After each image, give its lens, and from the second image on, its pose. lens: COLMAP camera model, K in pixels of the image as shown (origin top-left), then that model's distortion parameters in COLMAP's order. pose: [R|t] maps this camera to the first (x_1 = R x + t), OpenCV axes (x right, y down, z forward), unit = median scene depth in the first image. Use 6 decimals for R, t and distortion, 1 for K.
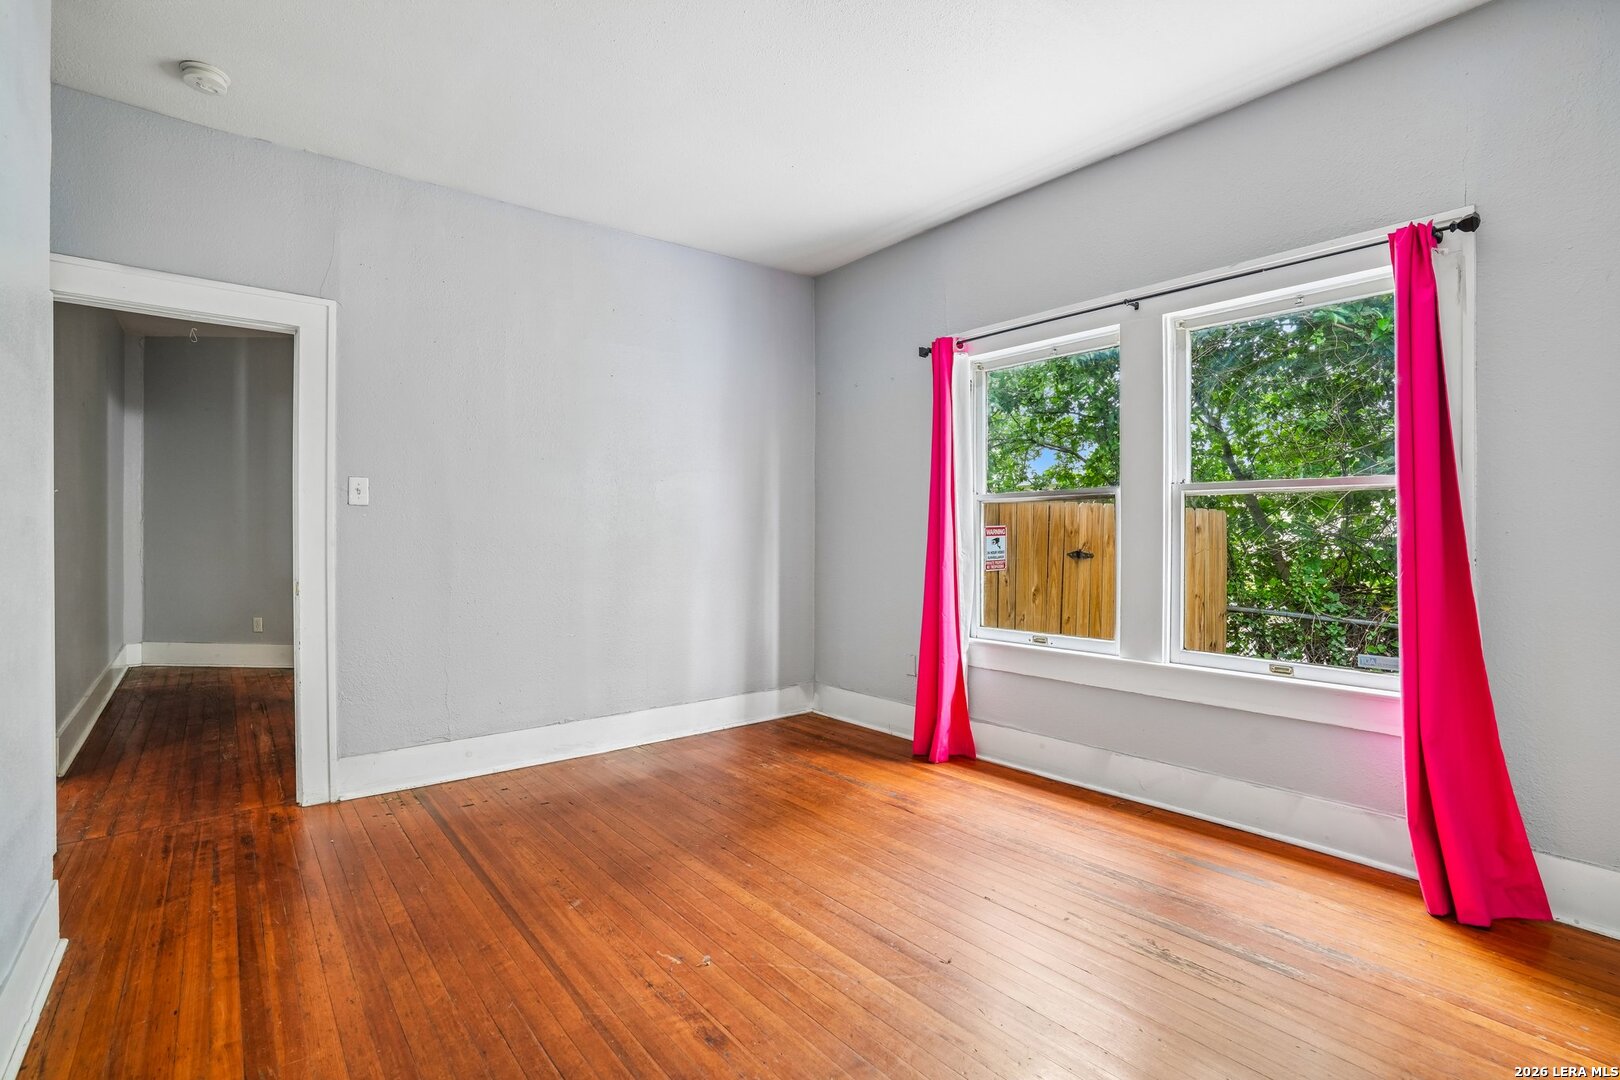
lens RADIAL K [[749.4, 0, 803.9], [0, 749.4, 535.1], [0, 0, 1]] dist [-0.032037, 0.005653]
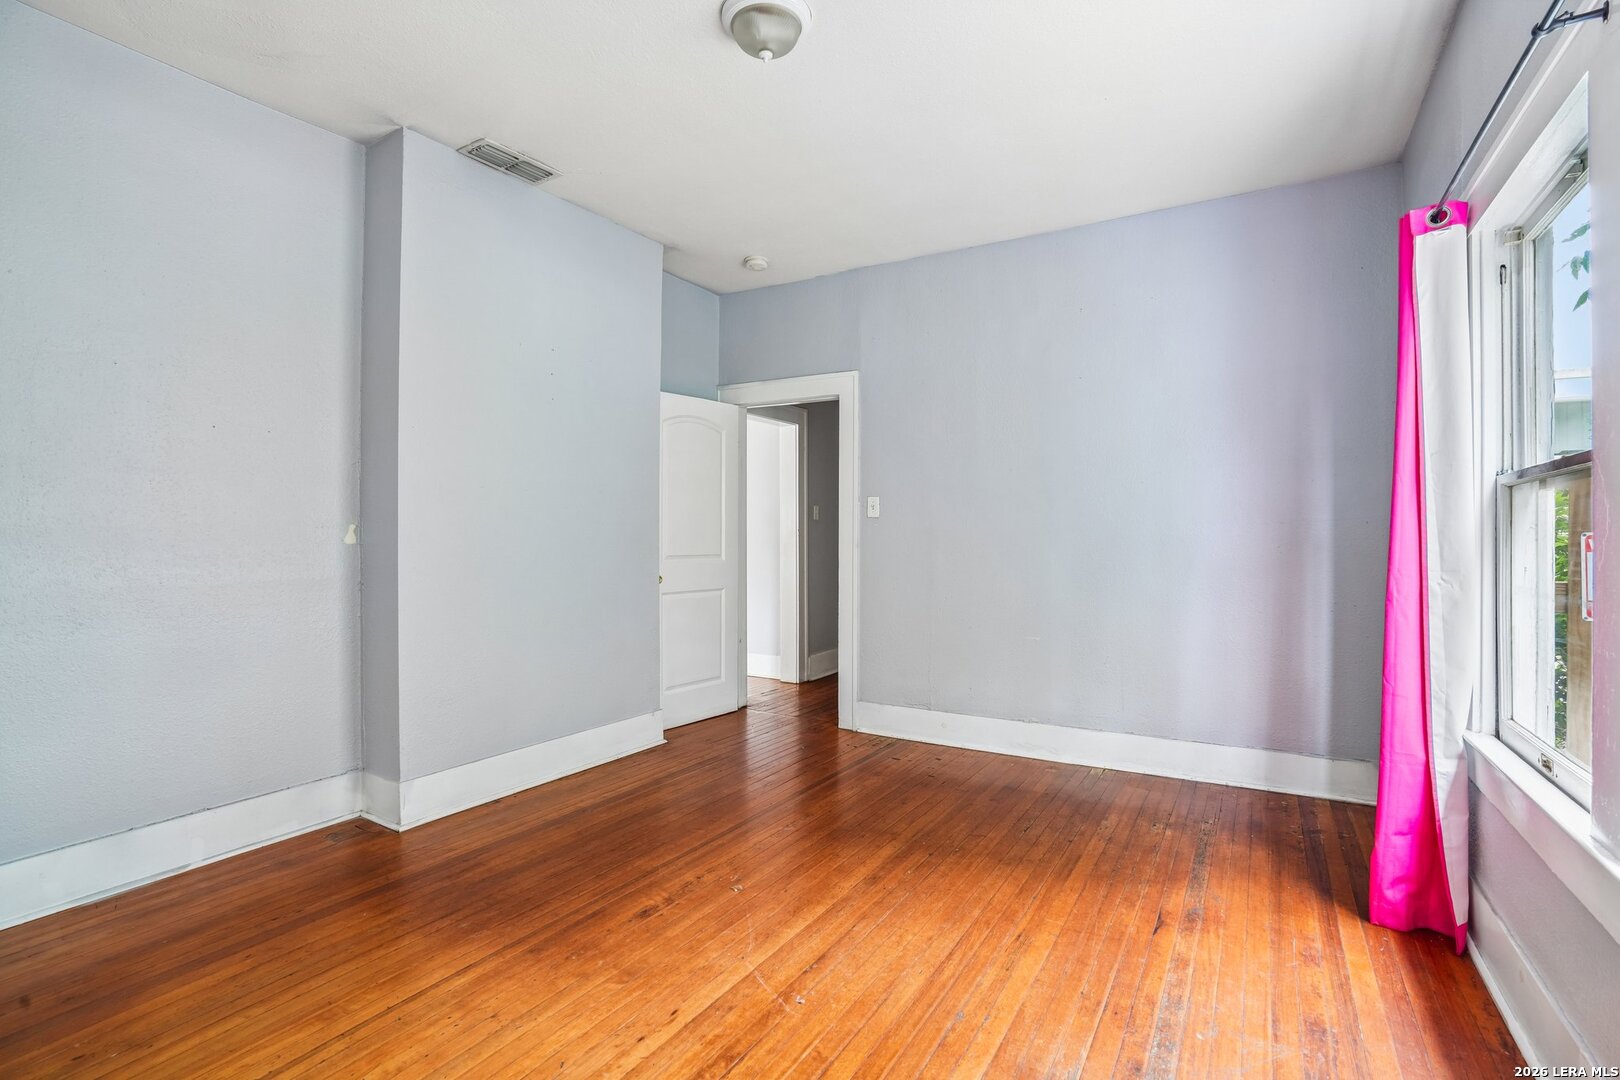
lens RADIAL K [[749.4, 0, 798.5], [0, 749.4, 541.6], [0, 0, 1]] dist [-0.032037, 0.005653]
pose [[0.327987, -0.000886, -0.944682, 0.646079], [-0.000457, 0.999999, -0.001097, 0.004871], [0.944682, 0.000792, 0.327987, 0.425833]]
